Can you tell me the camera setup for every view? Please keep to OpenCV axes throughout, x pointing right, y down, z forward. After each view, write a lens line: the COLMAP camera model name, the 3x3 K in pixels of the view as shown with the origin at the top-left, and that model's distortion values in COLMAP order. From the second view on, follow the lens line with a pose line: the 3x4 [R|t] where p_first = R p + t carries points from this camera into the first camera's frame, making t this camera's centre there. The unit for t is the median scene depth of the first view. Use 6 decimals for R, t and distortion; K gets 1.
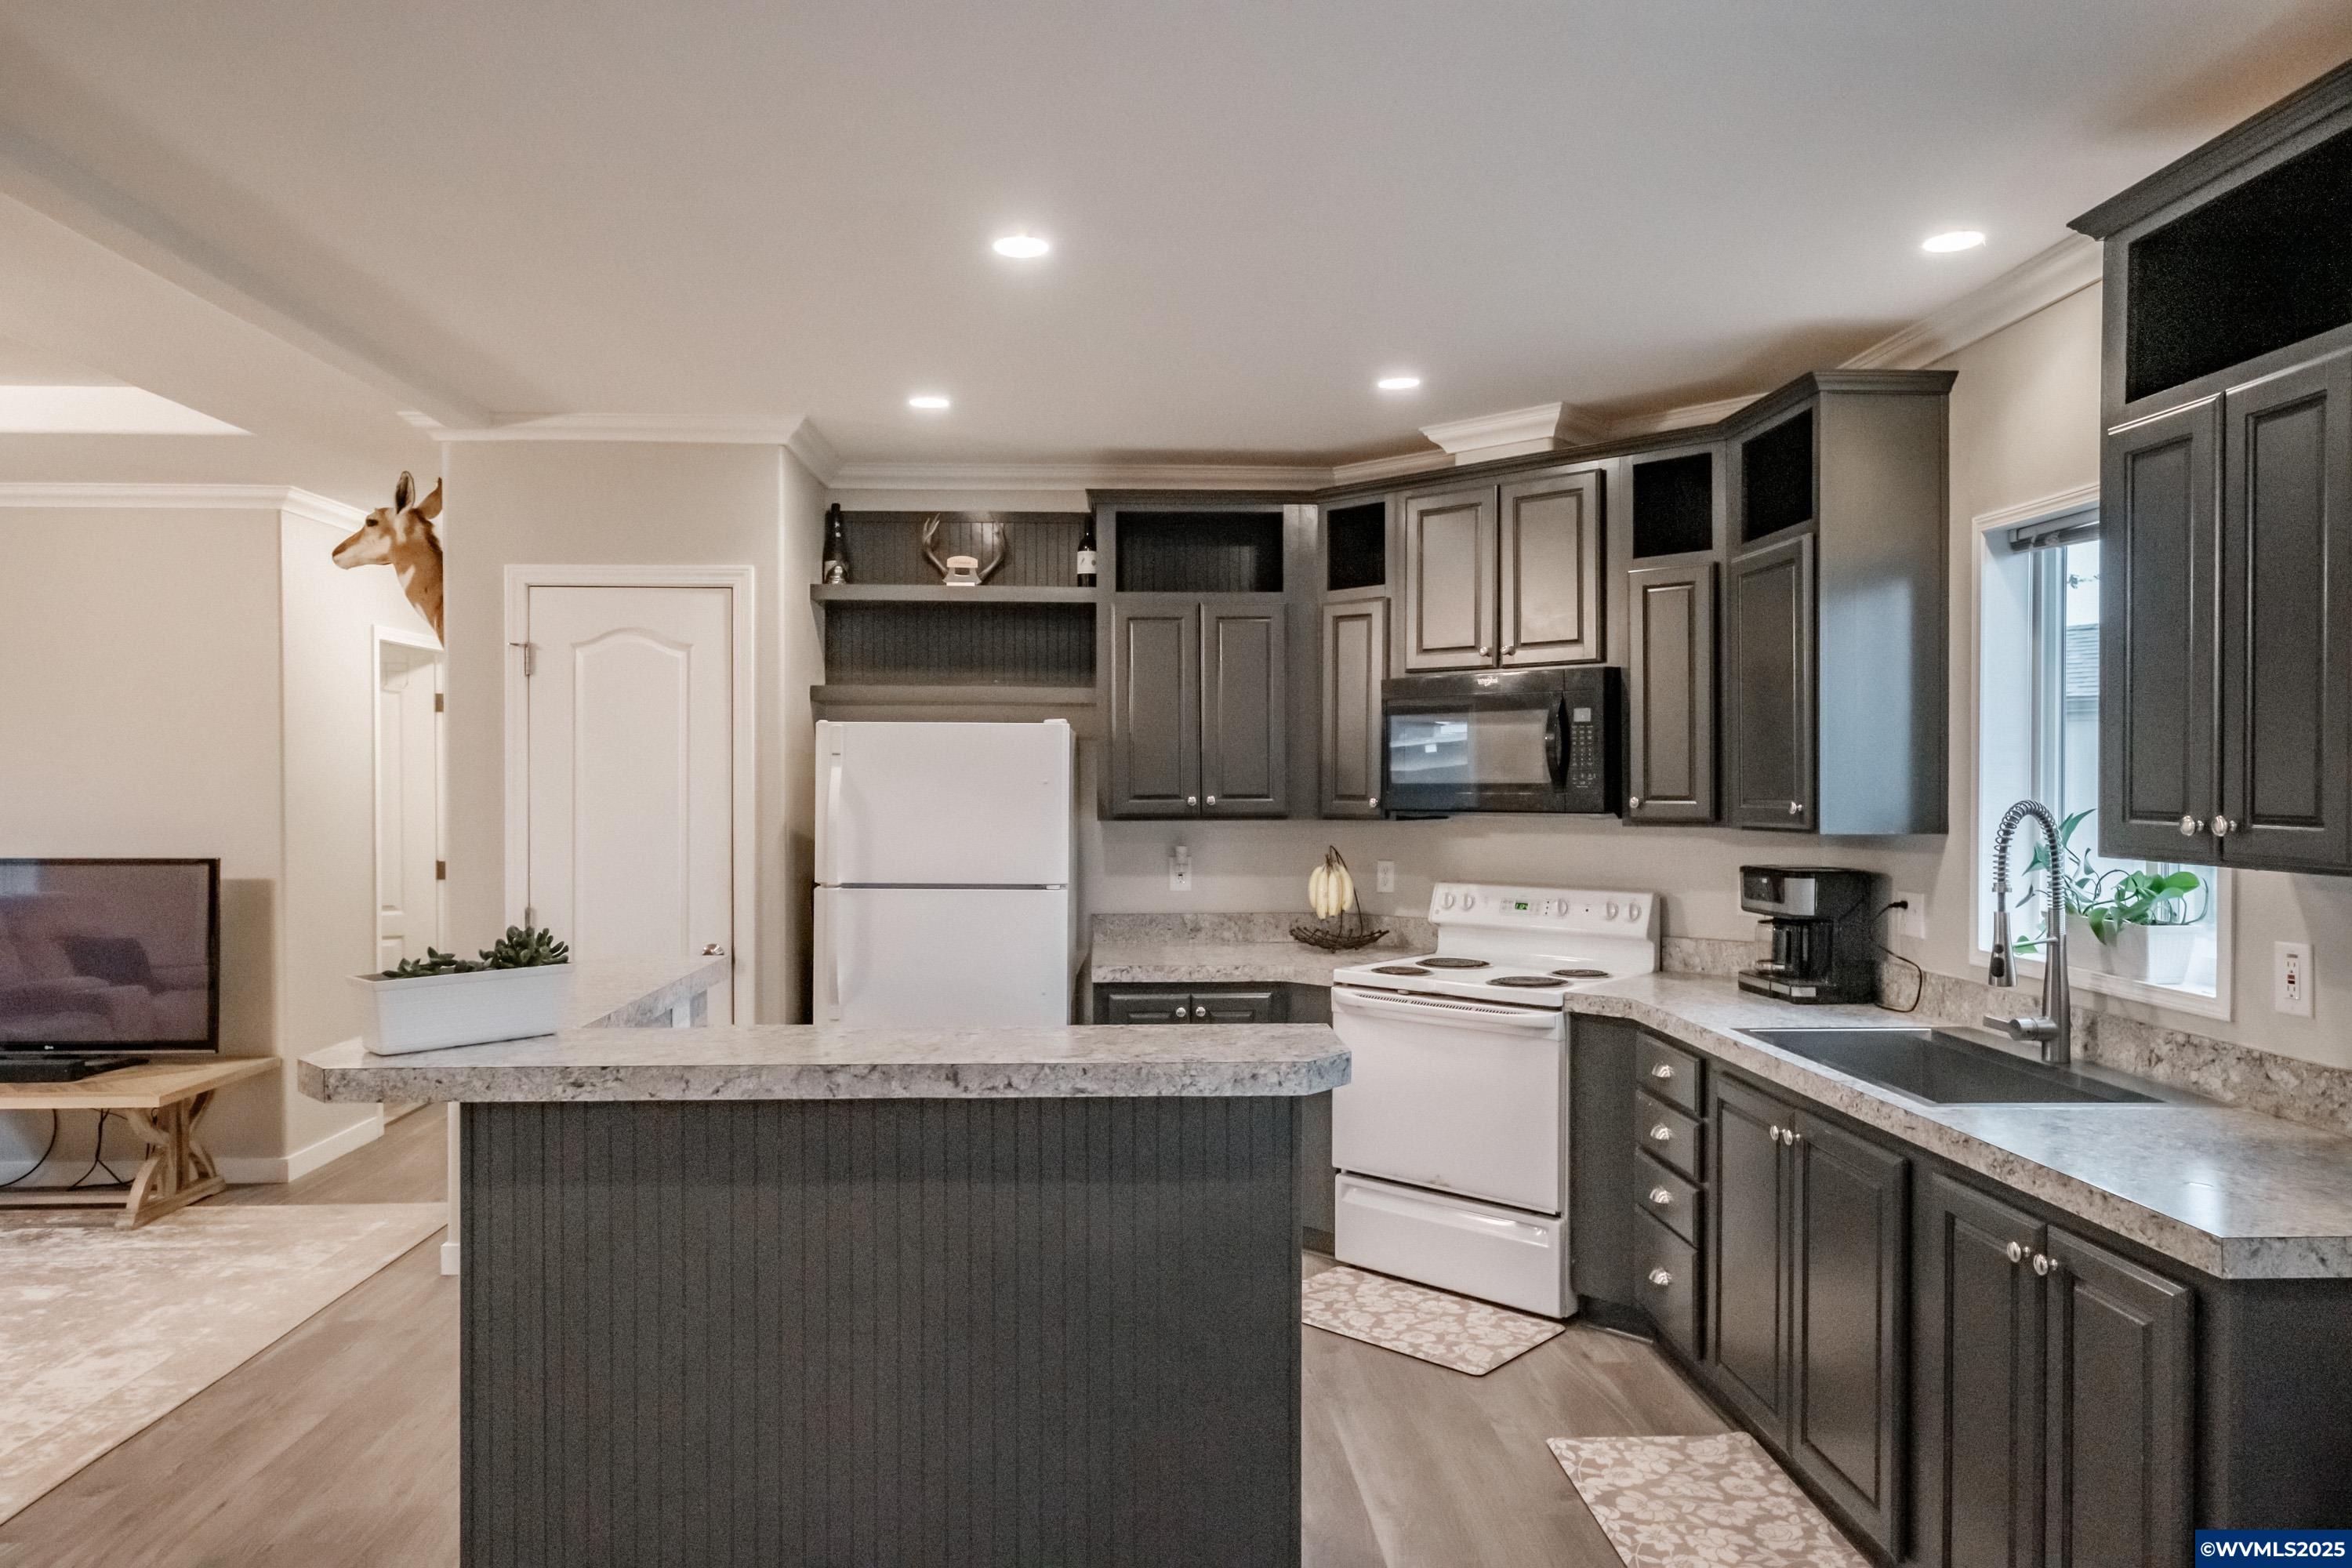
lens RADIAL K [[1496.3, 0, 1175.9], [0, 1496.3, 787.2], [0, 0, 1]] dist [0.010299, 0.003415]
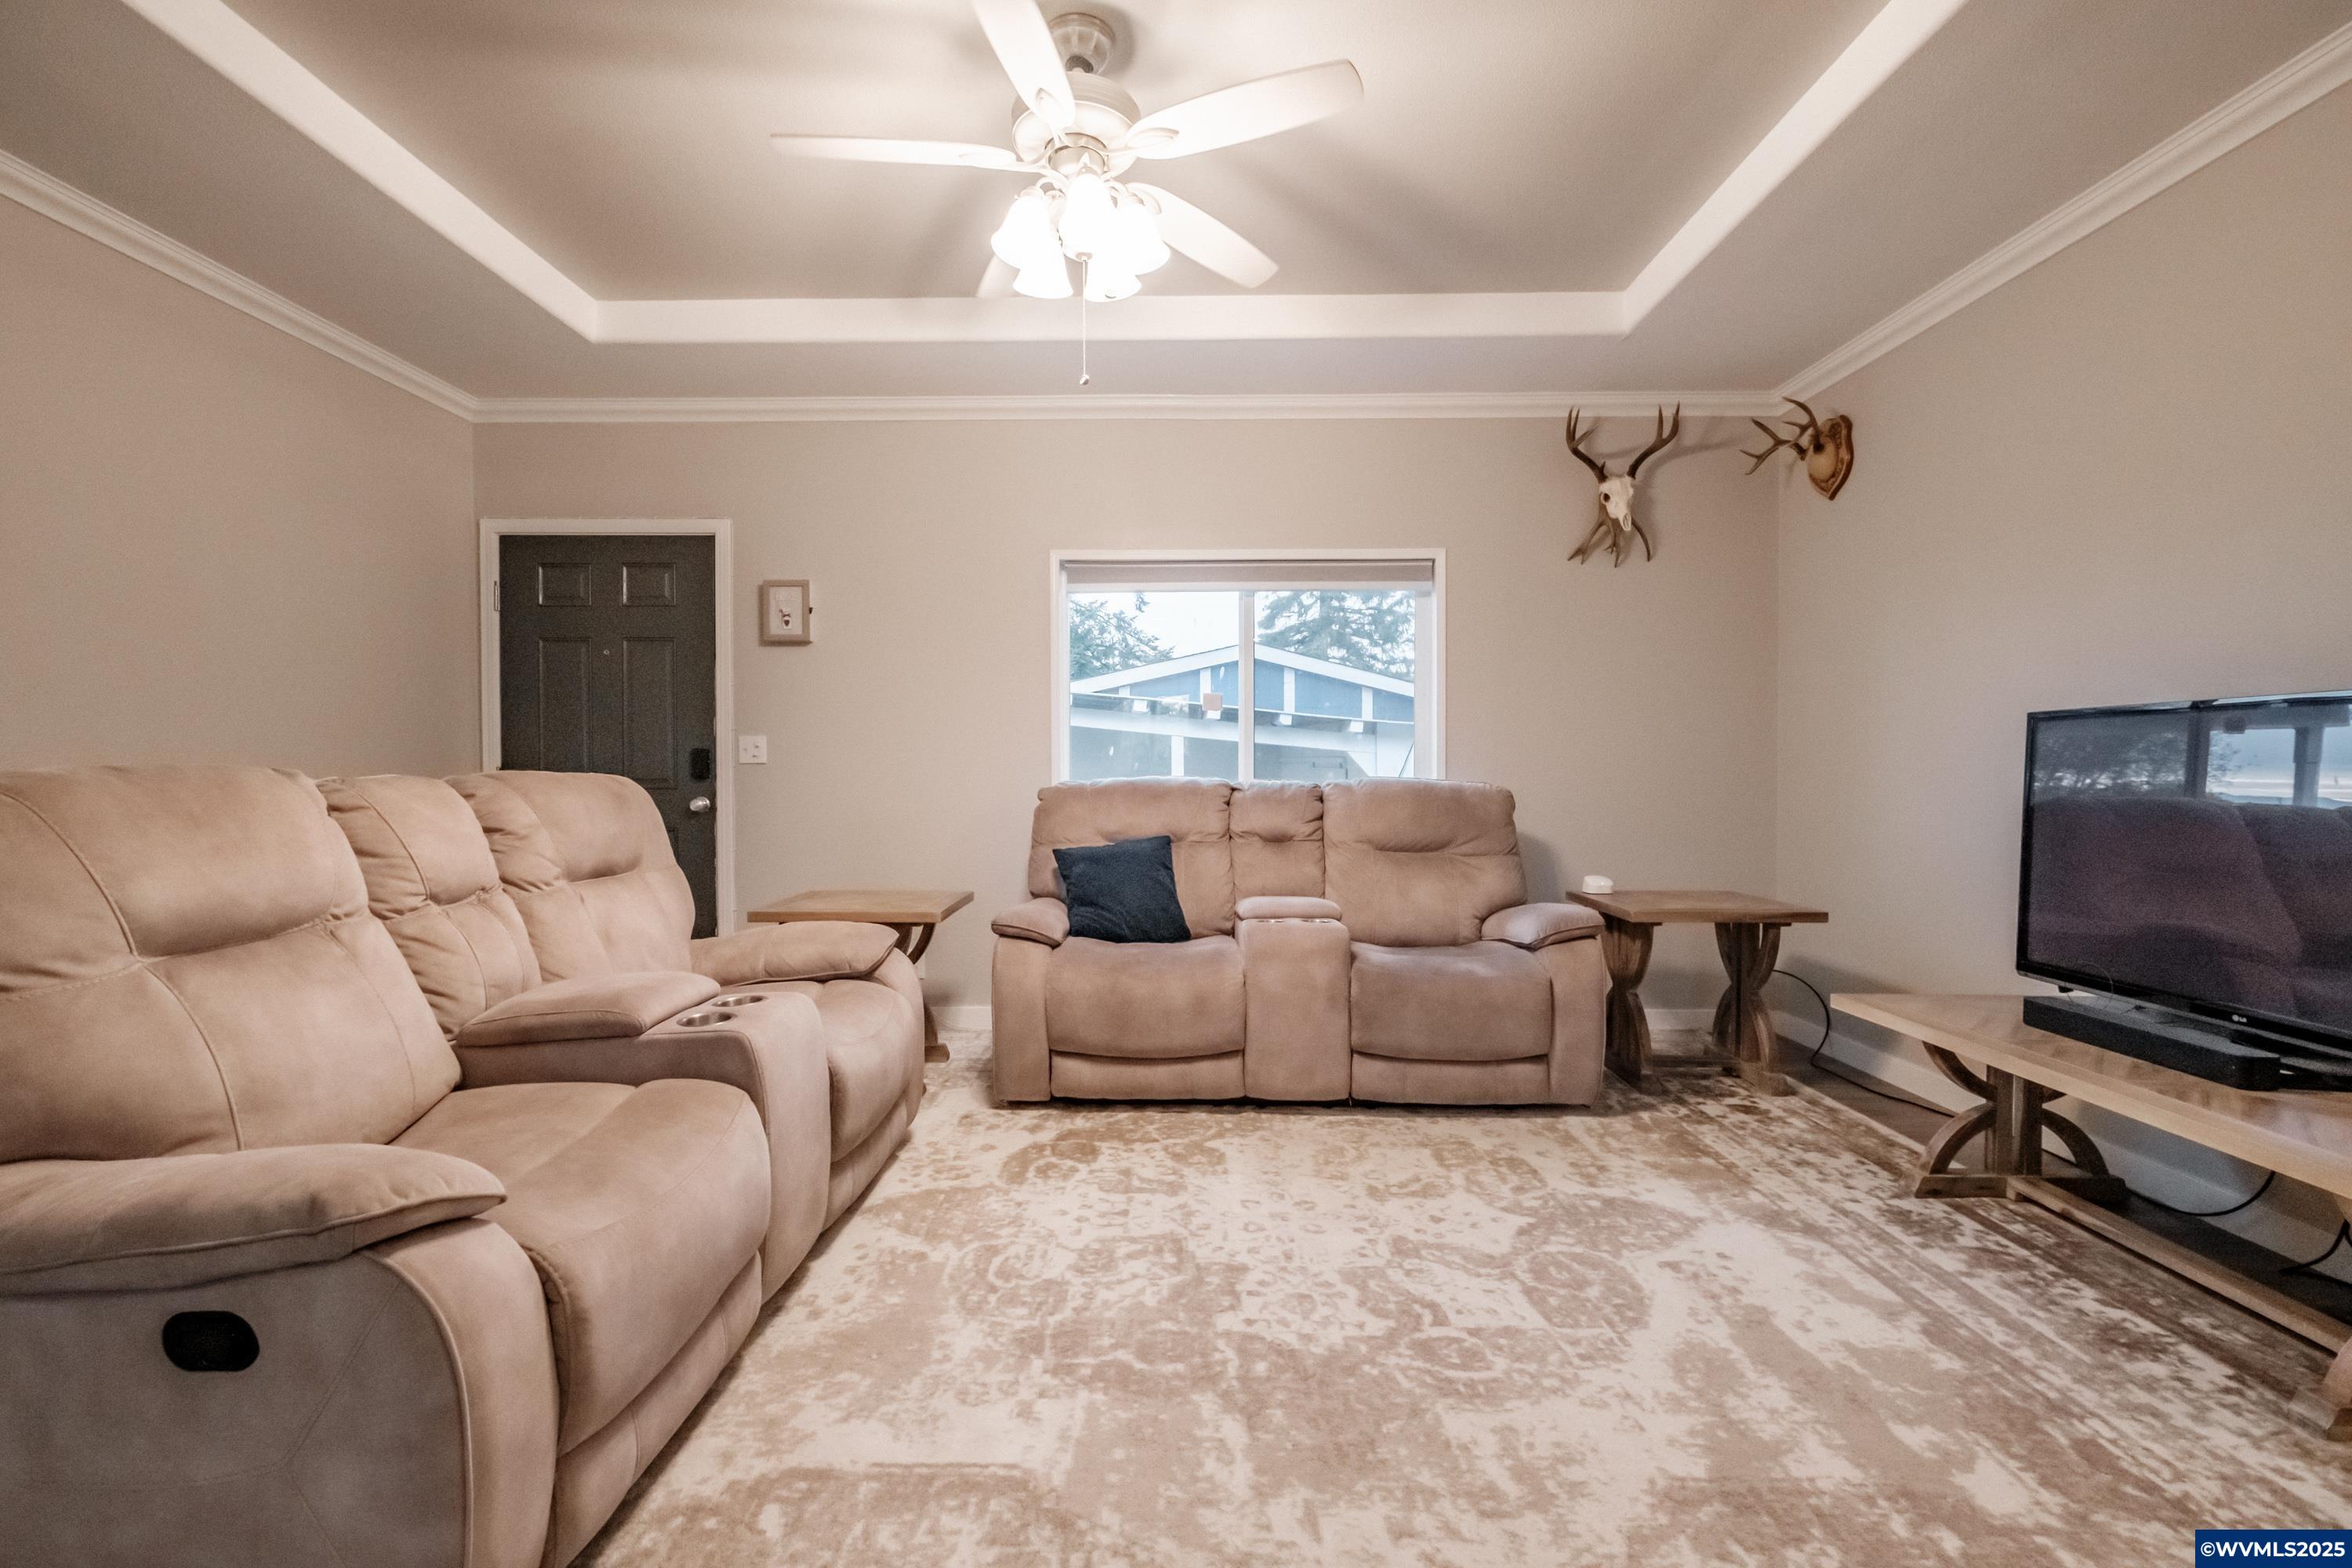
lens RADIAL K [[1021.6, 0, 1177.6], [0, 1021.6, 789.6], [0, 0, 1]] dist [-0.009421, 0.001321]
pose [[-0.067658, 0.016251, -0.997576, -0.379303], [-0.006529, 0.999839, 0.016730, 0.094098], [0.997687, 0.007645, -0.067541, 0.703154]]
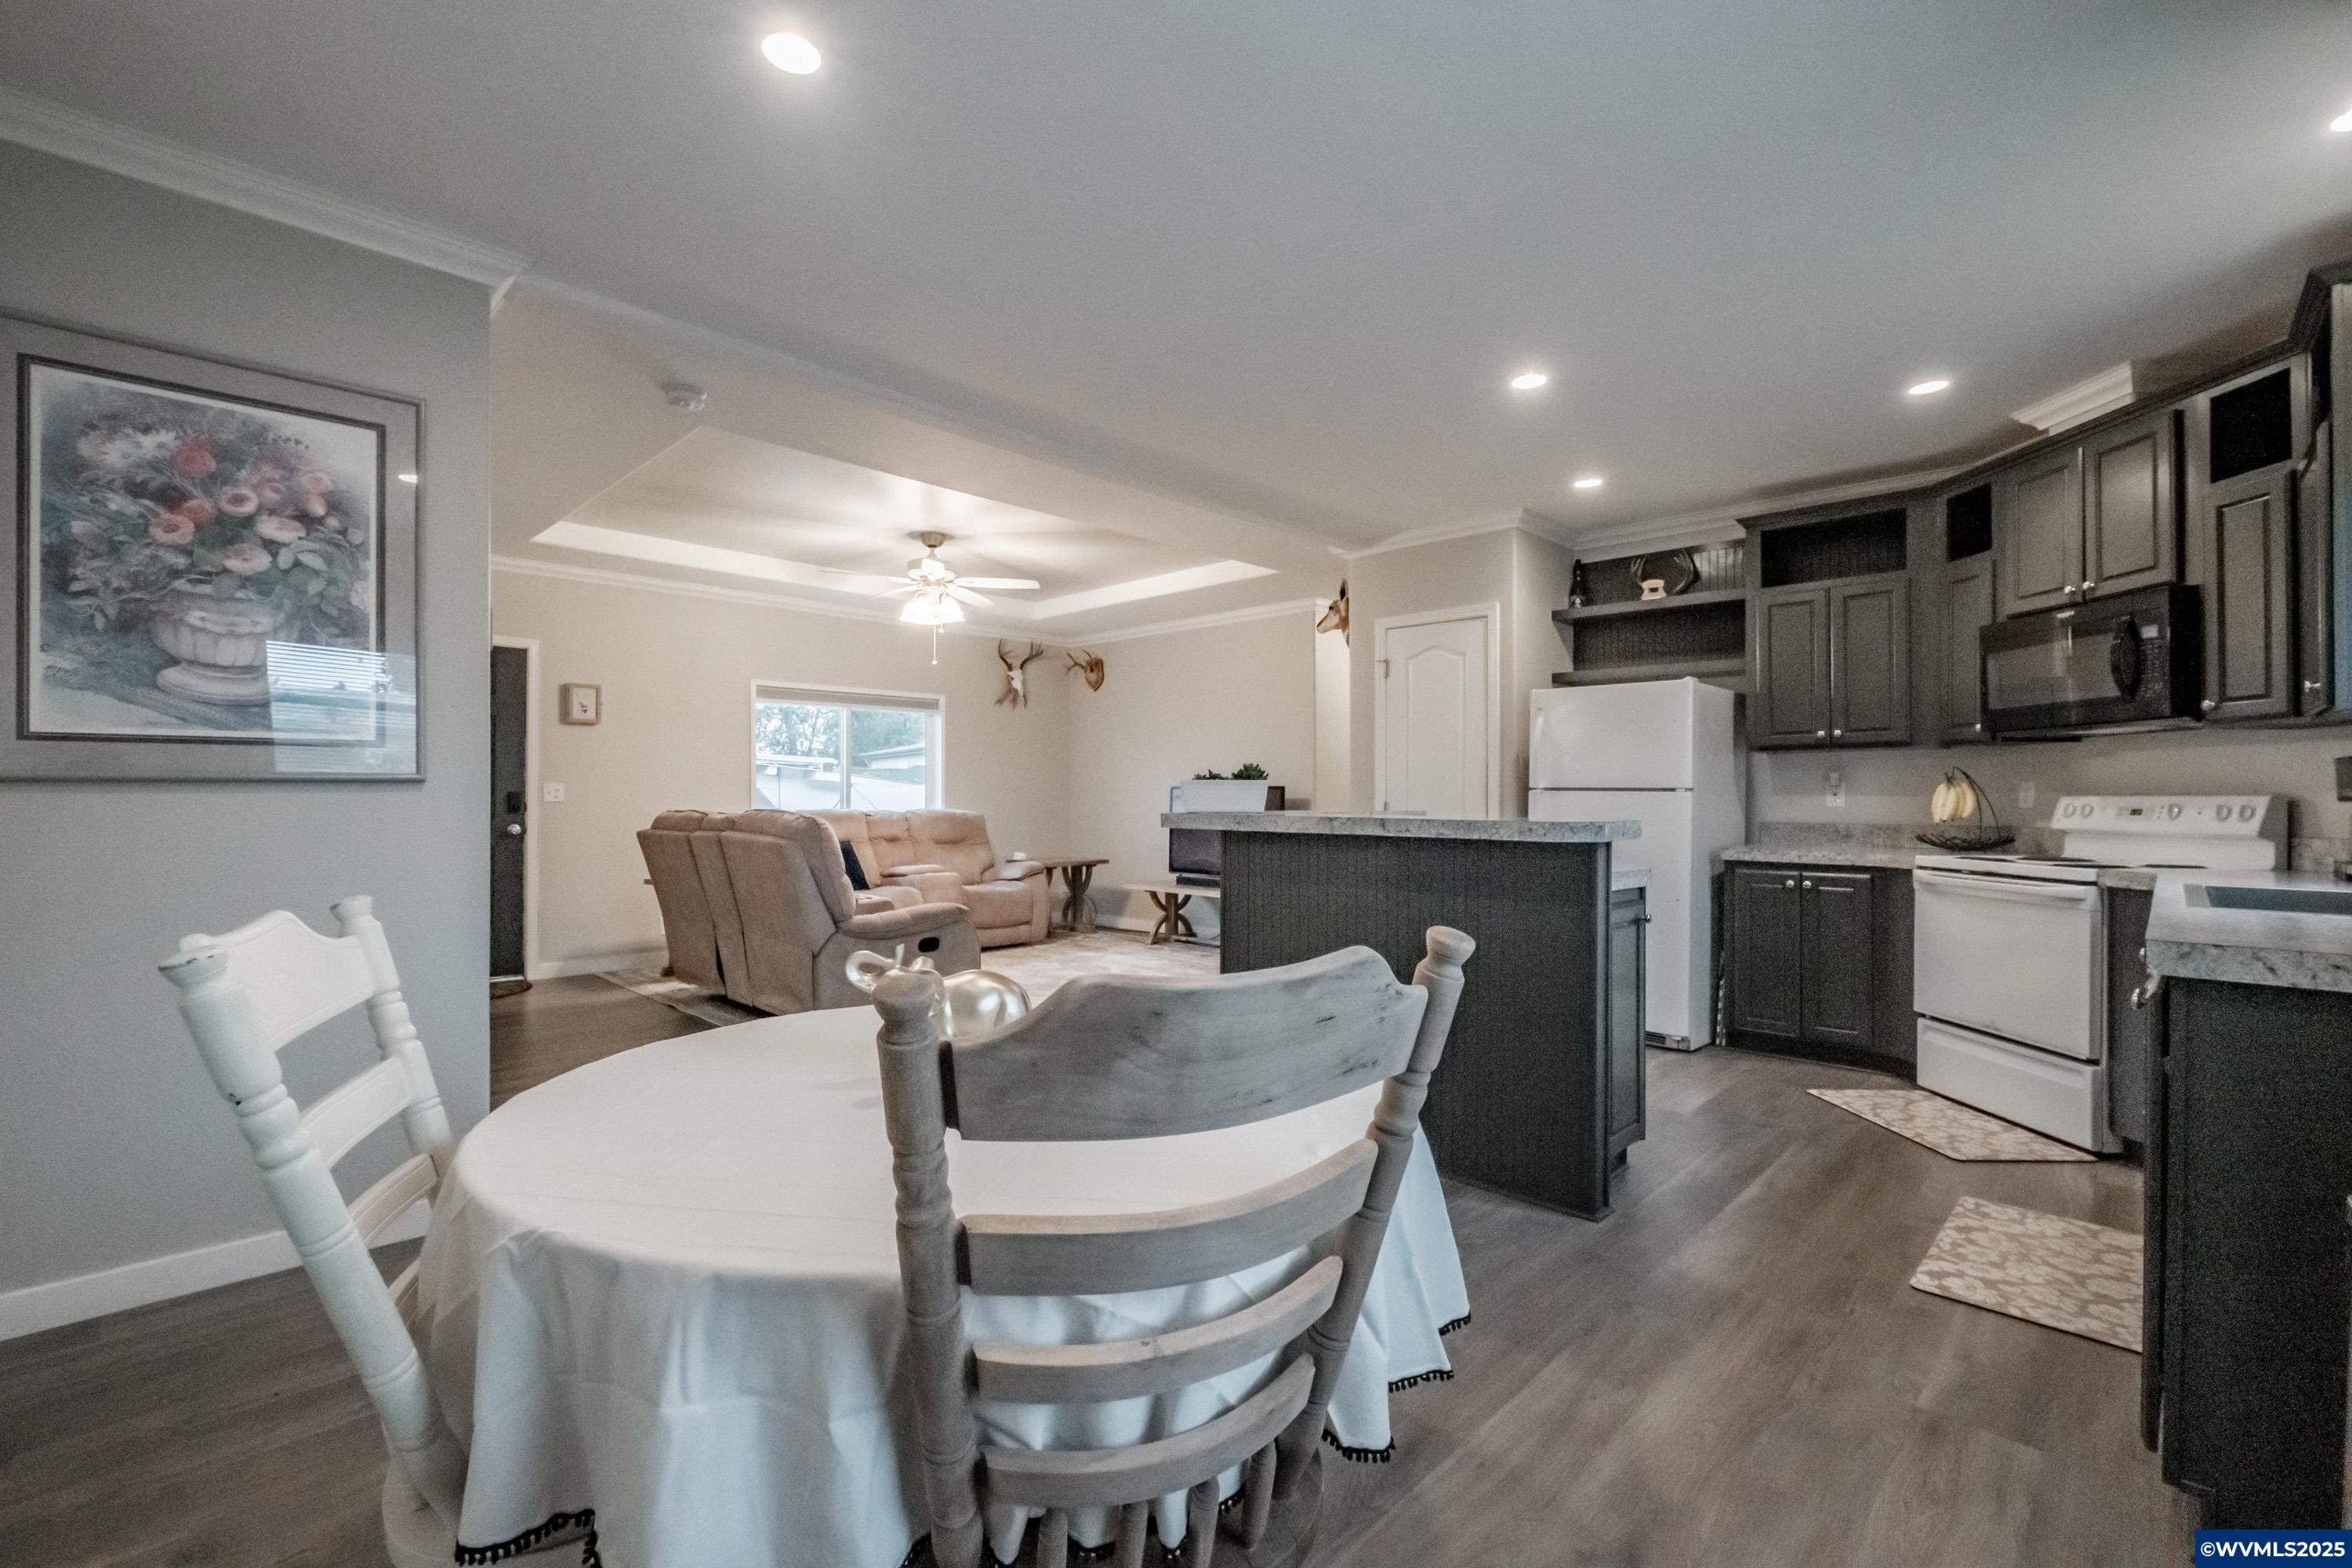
lens RADIAL K [[1021.6, 0, 1172.2], [0, 1021.6, 787.2], [0, 0, 1]] dist [-0.009421, 0.001321]
pose [[0.676139, -0.004645, -0.736759, 0.317942], [-0.007966, 0.999876, -0.013614, 0.080723], [0.736731, 0.015074, 0.676018, -0.051491]]
